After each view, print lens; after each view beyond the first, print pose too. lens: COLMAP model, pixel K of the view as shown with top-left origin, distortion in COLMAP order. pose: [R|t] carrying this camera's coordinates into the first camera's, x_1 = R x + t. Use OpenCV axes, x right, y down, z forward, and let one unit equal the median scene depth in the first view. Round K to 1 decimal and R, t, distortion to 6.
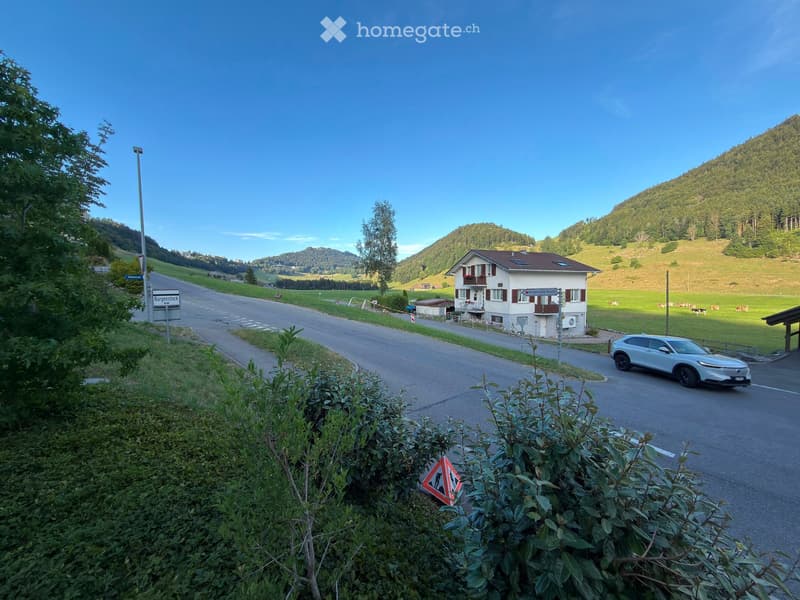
lens RADIAL K [[318.3, 0, 402.2], [0, 318.3, 296.7], [0, 0, 1]] dist [-0.001700, 0.000225]
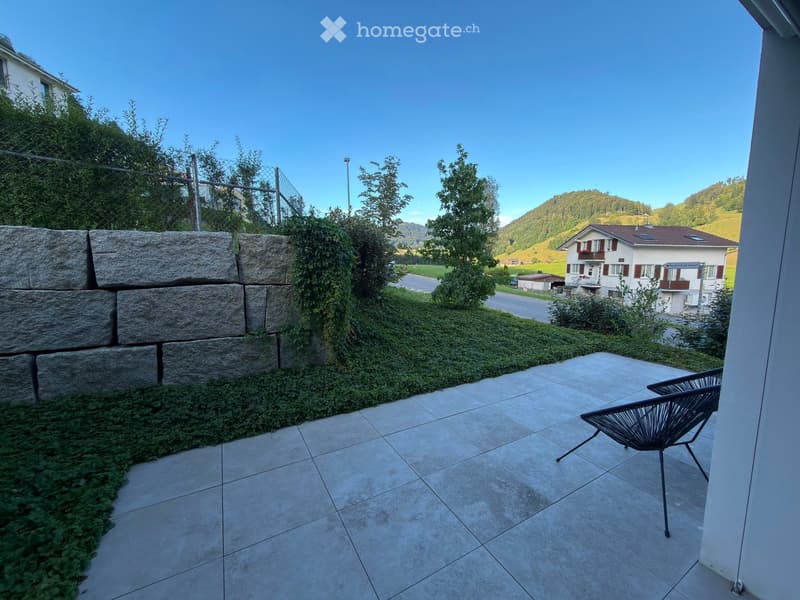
lens RADIAL K [[318.3, 0, 402.2], [0, 318.3, 296.7], [0, 0, 1]] dist [-0.001700, 0.000225]
pose [[0.967079, 0.037132, -0.251752, -0.096319], [-0.017308, 0.996604, 0.080509, 0.008938], [0.253887, -0.073501, 0.964437, -0.141433]]
